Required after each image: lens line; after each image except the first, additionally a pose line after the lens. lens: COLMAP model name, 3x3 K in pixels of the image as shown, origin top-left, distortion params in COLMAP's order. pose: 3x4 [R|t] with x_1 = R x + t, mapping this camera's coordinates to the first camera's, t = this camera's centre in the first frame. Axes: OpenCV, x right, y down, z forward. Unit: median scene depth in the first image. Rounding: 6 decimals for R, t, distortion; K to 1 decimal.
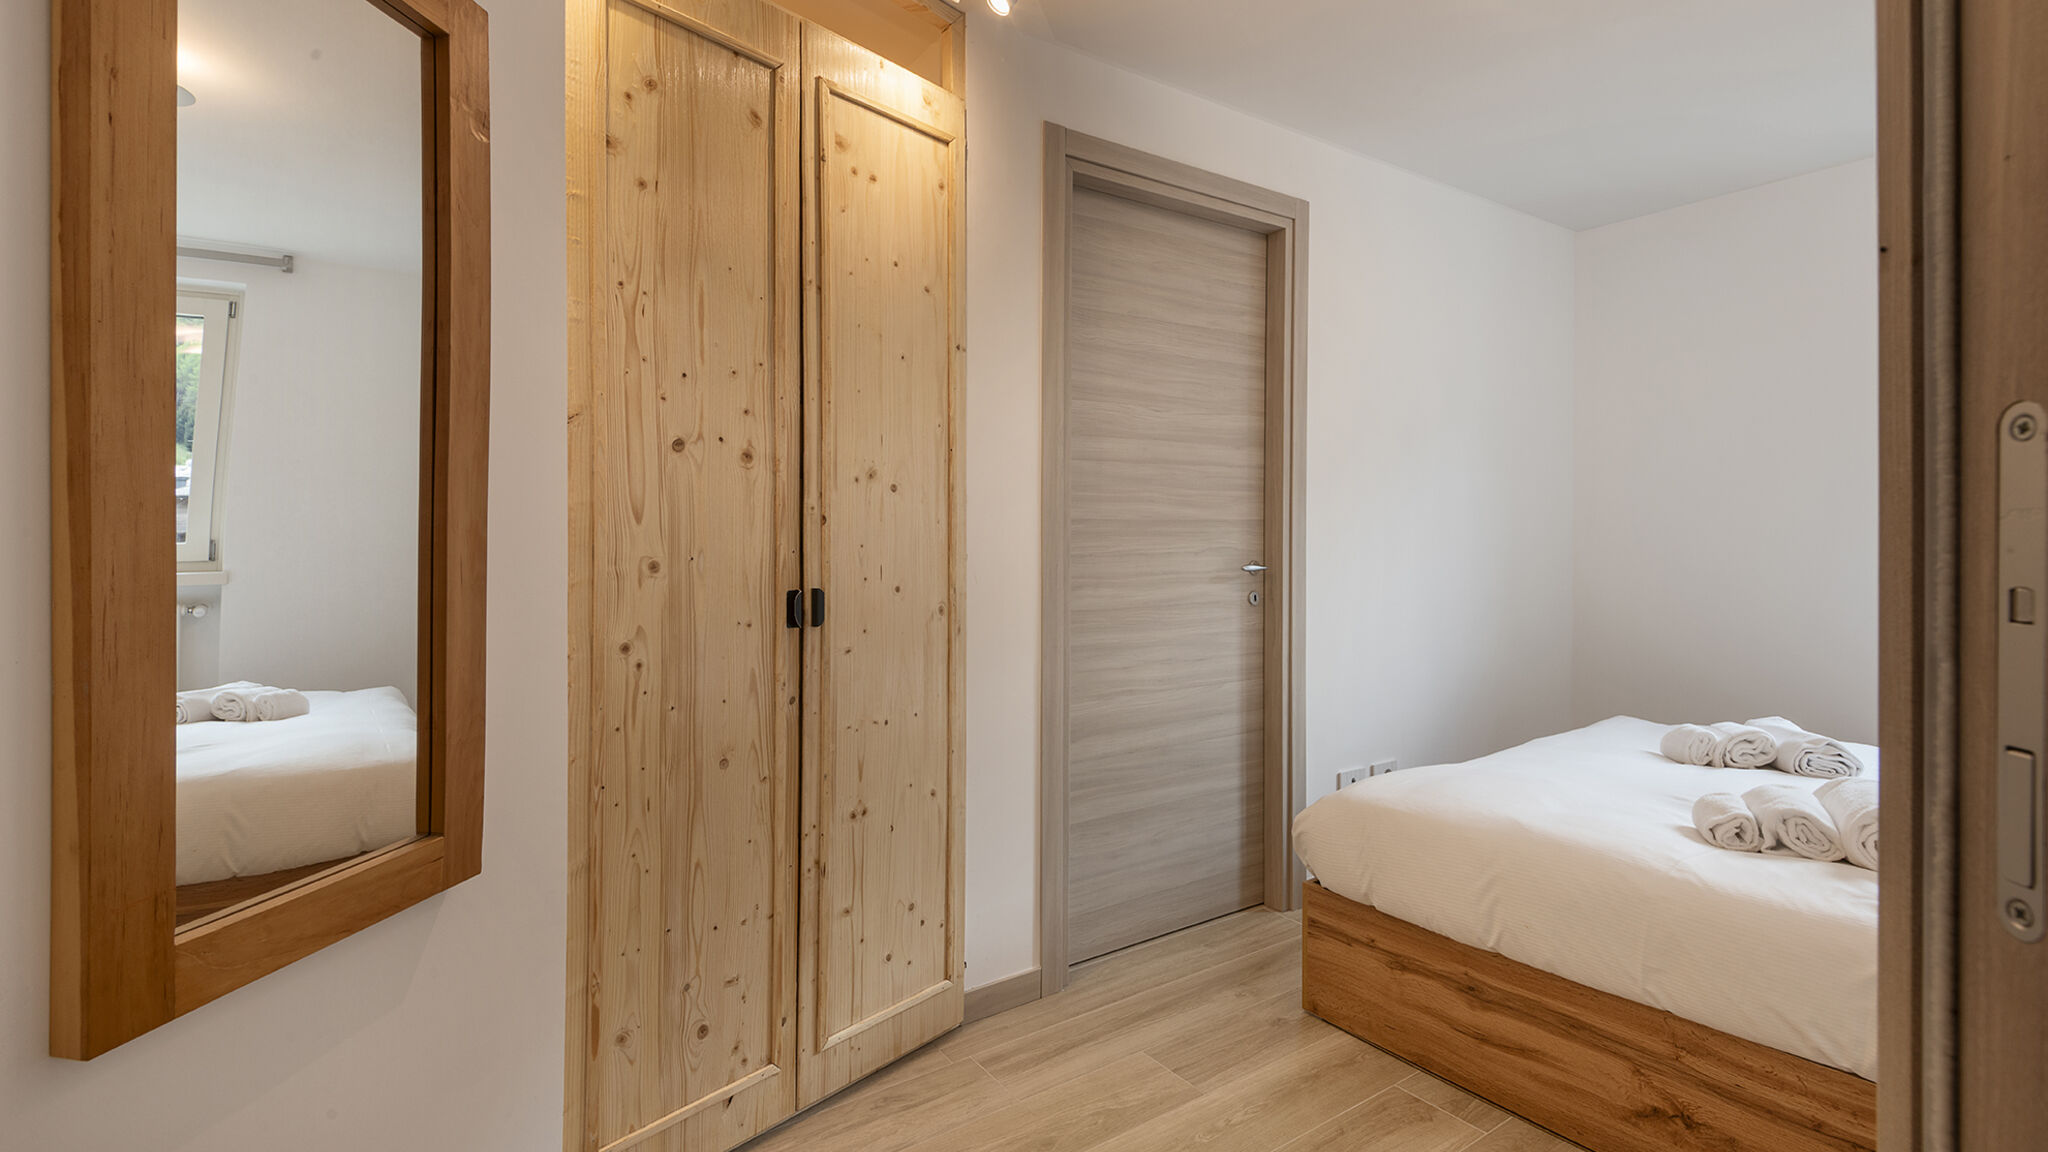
lens RADIAL K [[921.6, 0, 1024.5], [0, 921.6, 561.3], [0, 0, 1]] dist [0.000540, -0.002037]
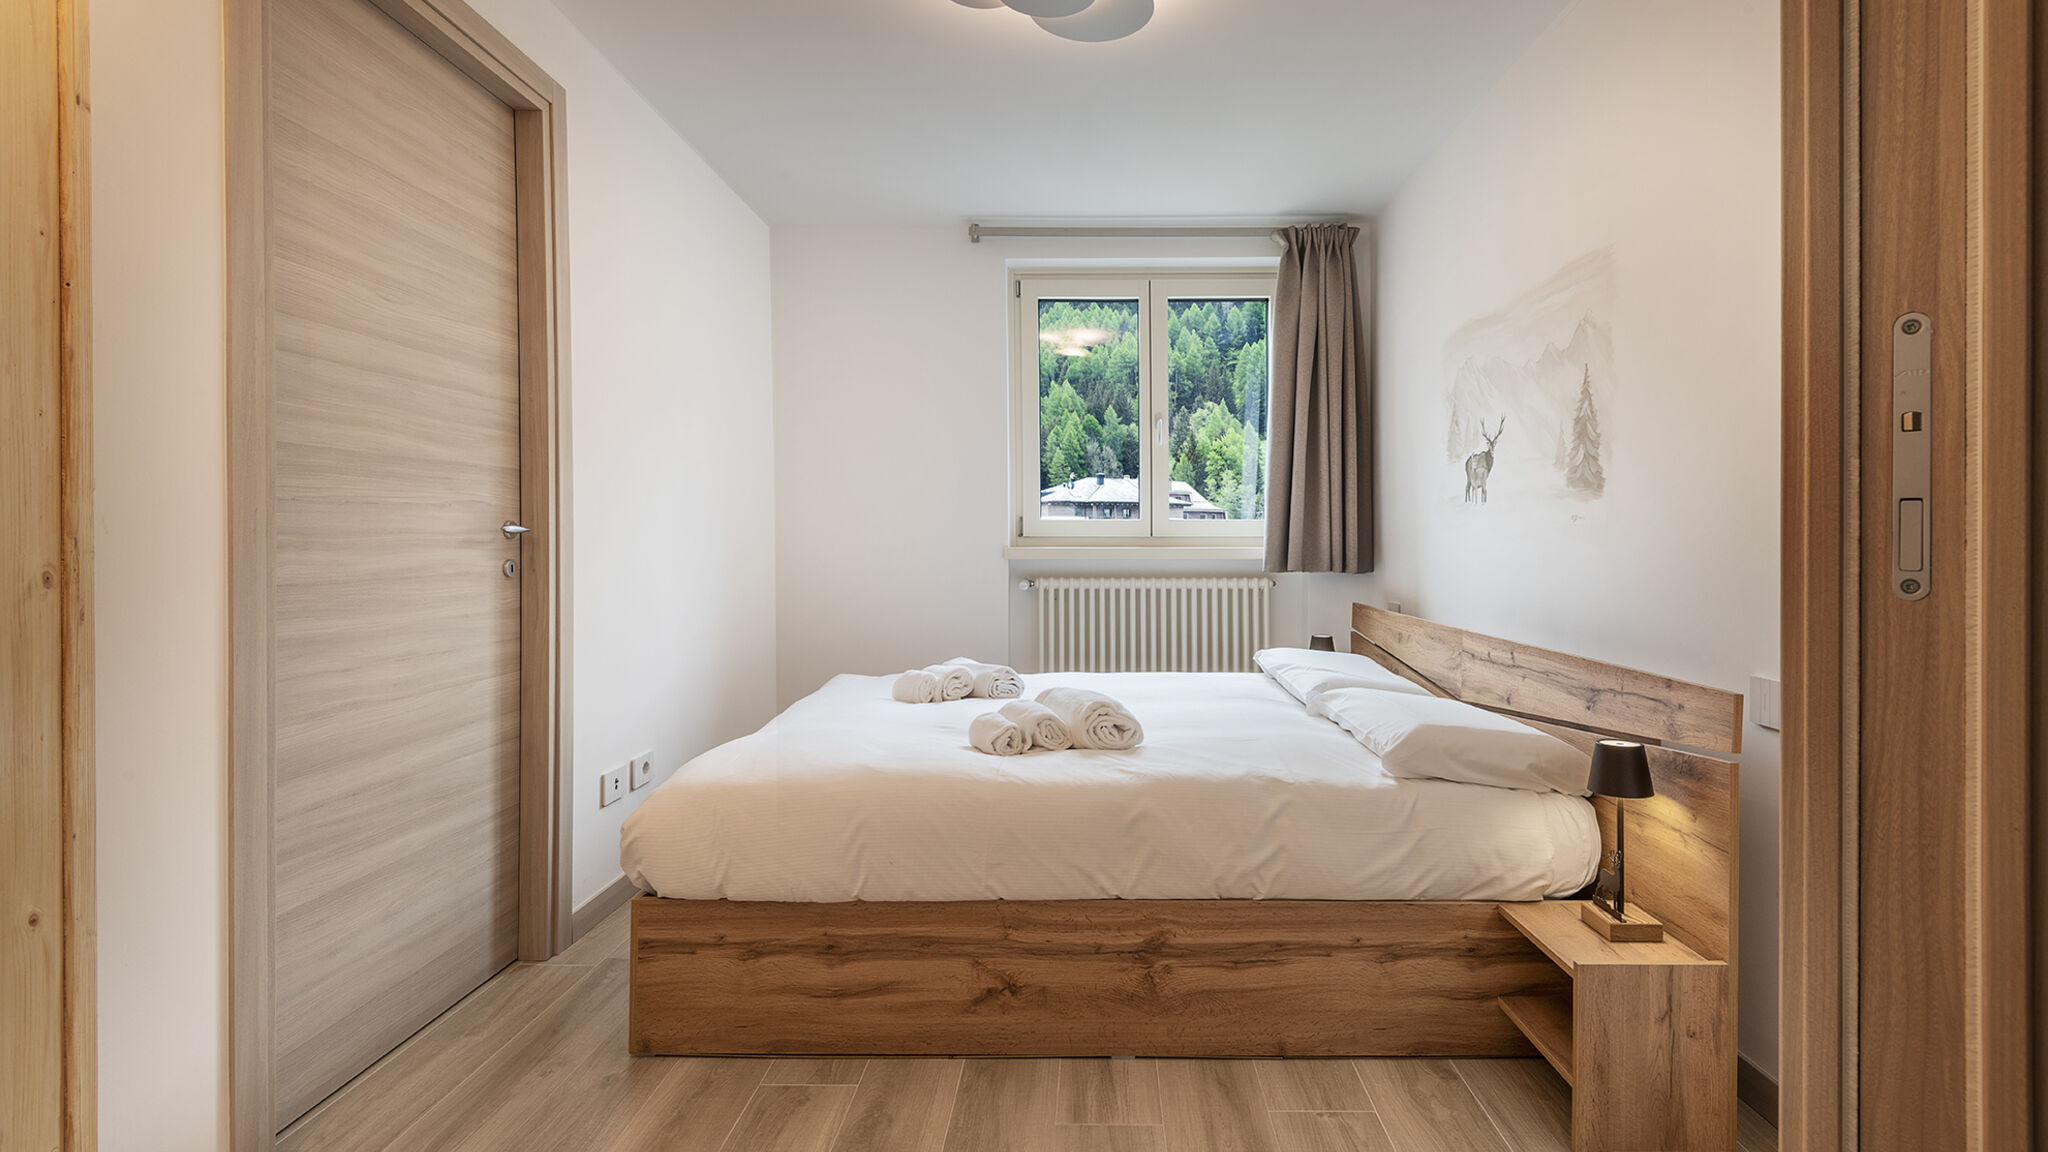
lens RADIAL K [[1003.4, 0, 1027.7], [0, 1003.4, 561.4], [0, 0, 1]] dist [0.023289, -0.004287]
pose [[0.582147, -0.008751, 0.813036, -0.218960], [0.017067, 0.999853, -0.001459, 0.048948], [-0.812904, 0.014725, 0.582211, 0.167322]]
